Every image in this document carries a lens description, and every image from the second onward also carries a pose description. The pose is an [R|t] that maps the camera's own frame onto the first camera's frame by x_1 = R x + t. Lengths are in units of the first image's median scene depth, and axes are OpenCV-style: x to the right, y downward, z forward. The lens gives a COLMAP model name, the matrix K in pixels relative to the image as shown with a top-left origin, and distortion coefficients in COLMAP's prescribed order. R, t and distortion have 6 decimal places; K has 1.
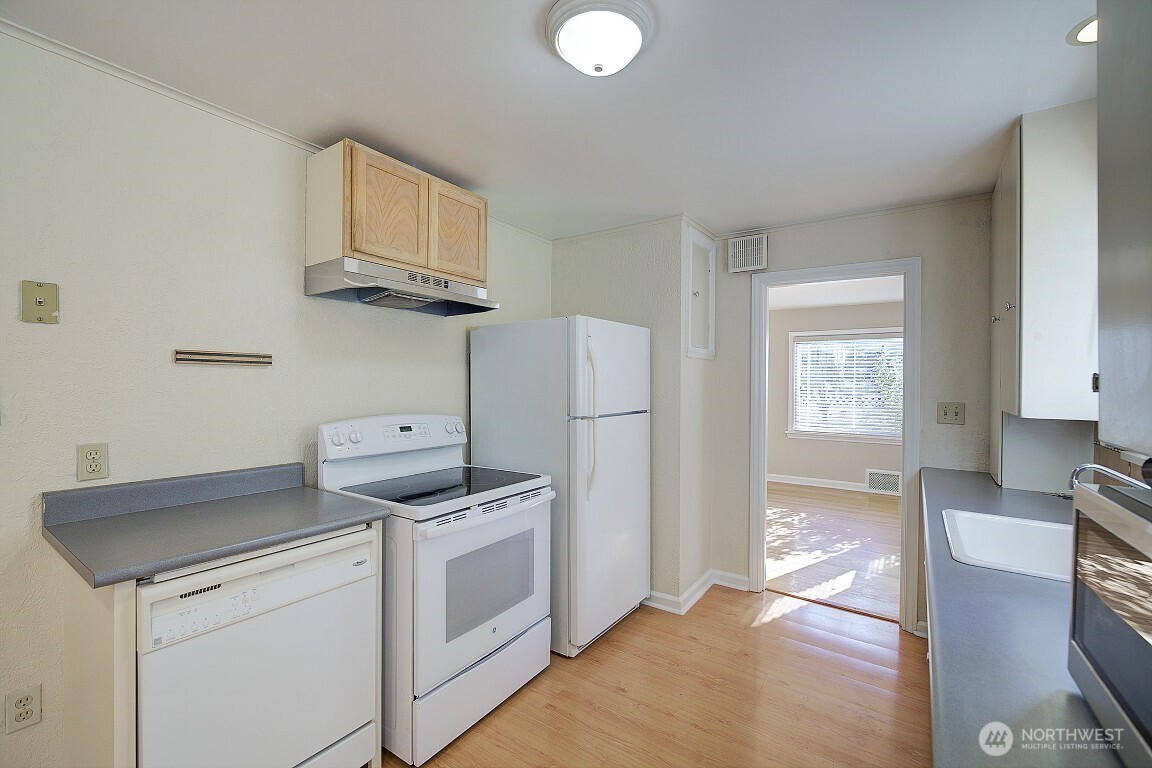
lens RADIAL K [[488.1, 0, 576.0], [0, 488.1, 384.0], [0, 0, 1]] dist [-0.008372, -0.000022]
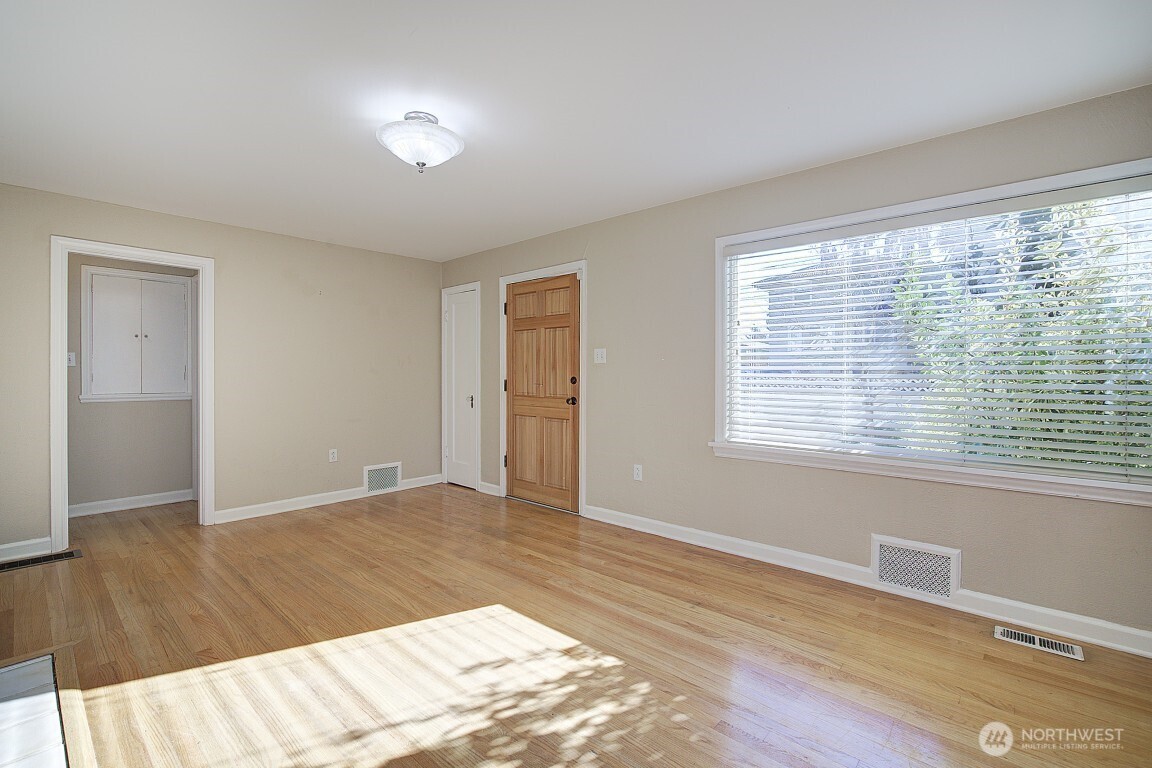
lens RADIAL K [[512.1, 0, 571.8], [0, 512.1, 373.6], [0, 0, 1]] dist [-0.010732, 0.000152]
pose [[0.992349, -0.011427, -0.122935, 0.777173], [0.011570, 0.999933, 0.000453, 0.056753], [0.122921, -0.001872, 0.992415, 1.039316]]
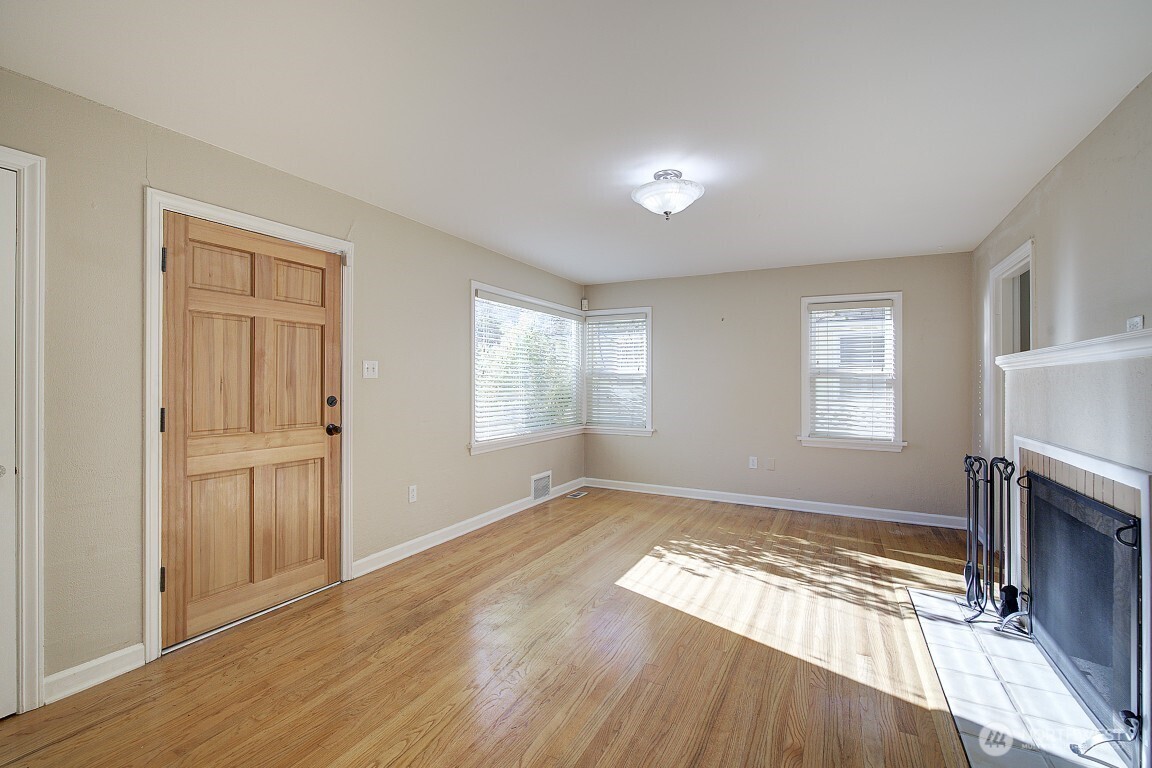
lens RADIAL K [[512.1, 0, 571.8], [0, 512.1, 373.6], [0, 0, 1]] dist [-0.010732, 0.000152]
pose [[-0.137591, 0.008206, 0.990455, -0.473235], [0.001246, 0.999966, -0.008112, 0.029762], [-0.990488, 0.000118, -0.137597, 2.111626]]
